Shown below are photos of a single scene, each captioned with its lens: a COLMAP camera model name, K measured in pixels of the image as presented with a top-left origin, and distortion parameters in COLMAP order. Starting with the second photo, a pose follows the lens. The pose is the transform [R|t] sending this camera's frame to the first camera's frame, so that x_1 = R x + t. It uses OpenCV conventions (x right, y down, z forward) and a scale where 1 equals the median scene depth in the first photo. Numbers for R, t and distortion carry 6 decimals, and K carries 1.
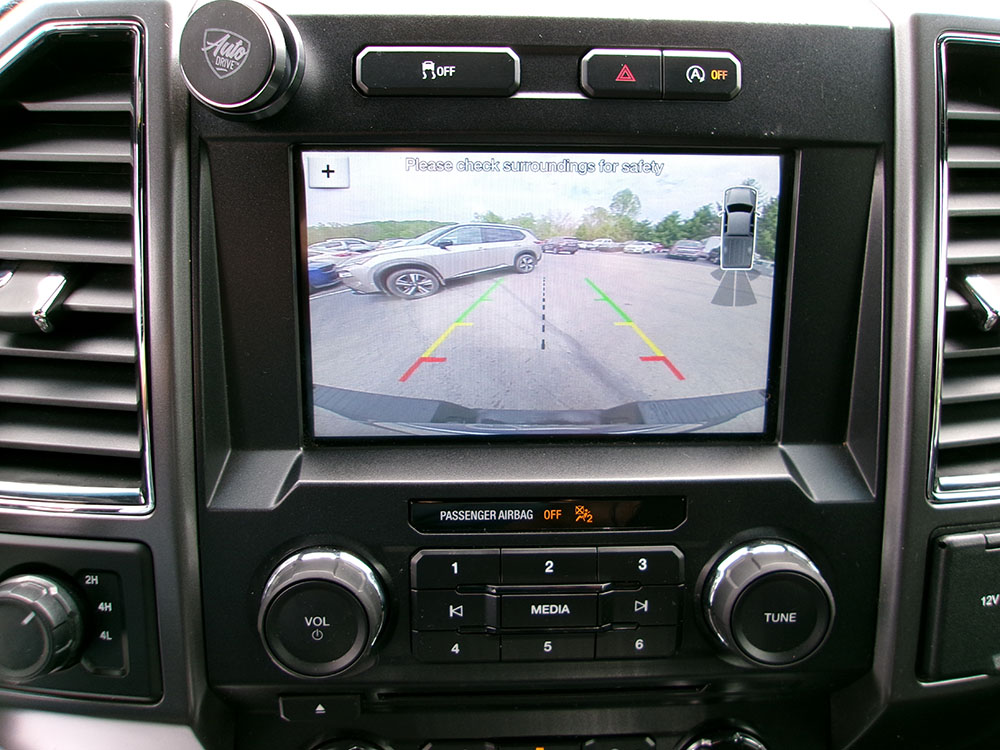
lens RADIAL K [[770.6, 0, 504.1], [0, 770.6, 378.6], [0, 0, 1]] dist [0.000273, 0.004489]
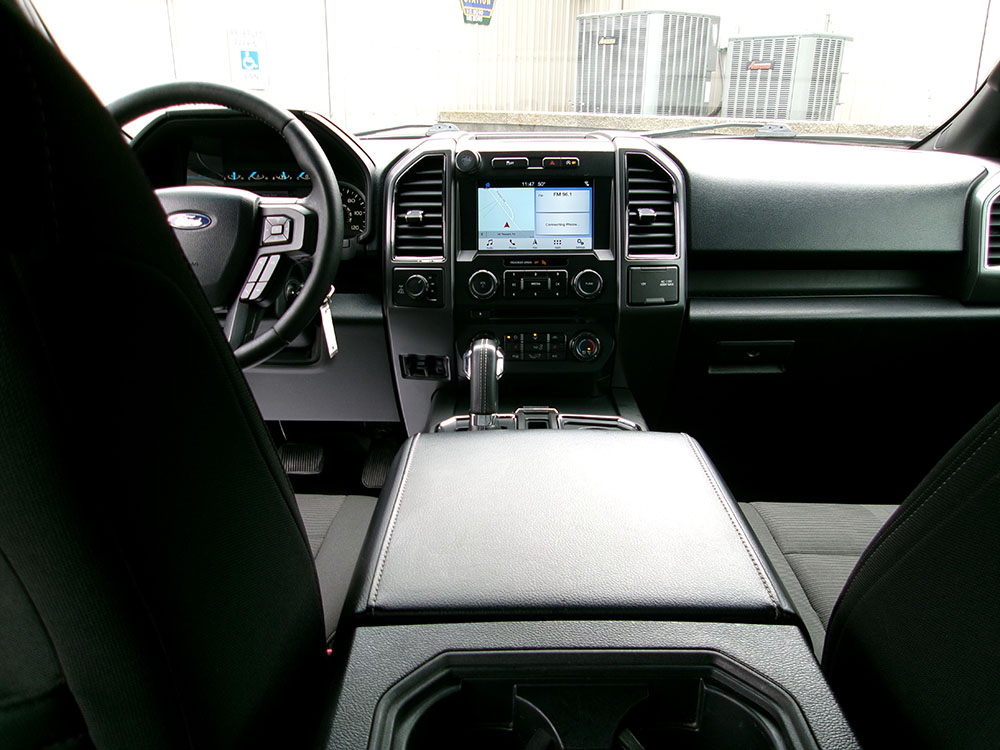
lens RADIAL K [[770.3, 0, 500.0], [0, 770.3, 375.0], [0, 0, 1]] dist [-0.016967, 0.005912]
pose [[0.998118, -0.003741, -0.061207, 0.120421], [-0.003246, 0.993515, -0.113652, 1.287542], [0.061236, 0.113636, 0.991633, -3.184559]]
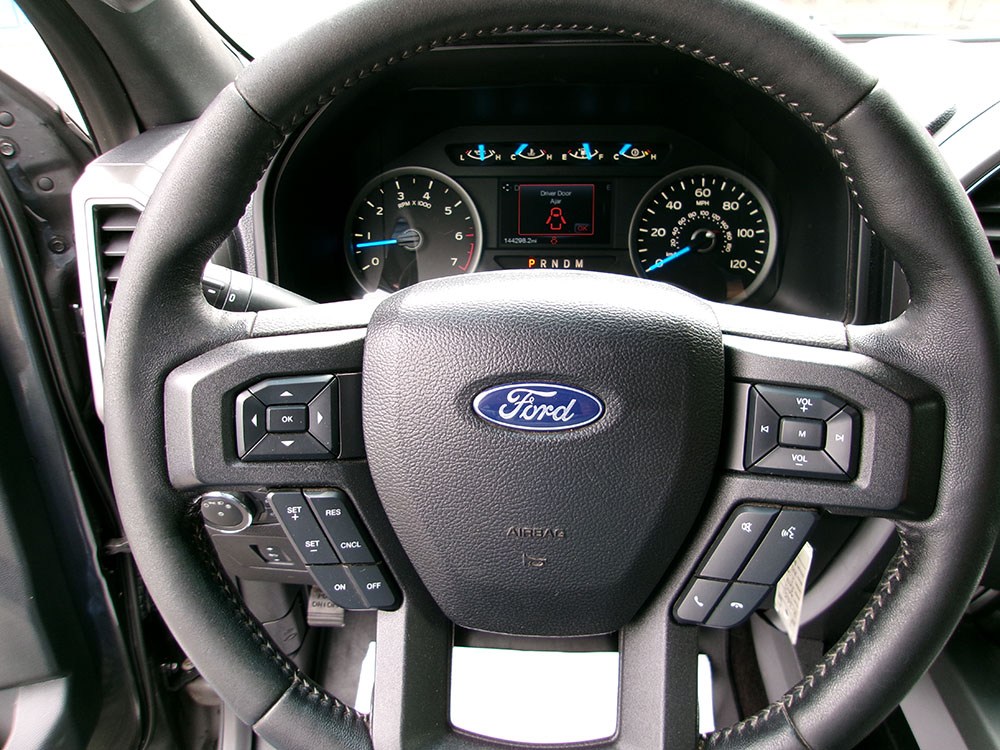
lens RADIAL K [[770.3, 0, 500.0], [0, 770.3, 375.0], [0, 0, 1]] dist [-0.016967, 0.005912]
pose [[0.991022, 0.016463, -0.132680, -1.508519], [-0.008484, 0.998133, 0.060481, -0.003276], [0.133428, -0.058812, 0.989312, -0.917082]]
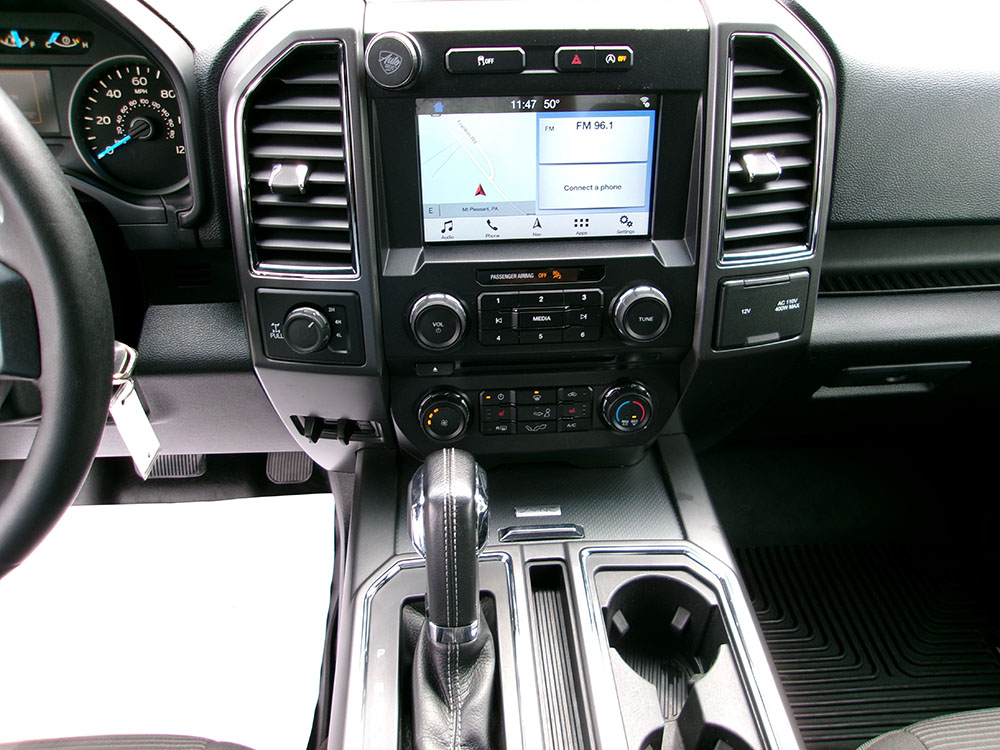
lens RADIAL K [[765.2, 0, 500.8], [0, 765.2, 367.6], [0, 0, 1]] dist [-0.006645, 0.033802]
pose [[0.999660, -0.023678, 0.010931, -0.083635], [0.020467, 0.972053, 0.233869, -0.075710], [-0.016163, -0.233566, 0.972207, -1.143855]]
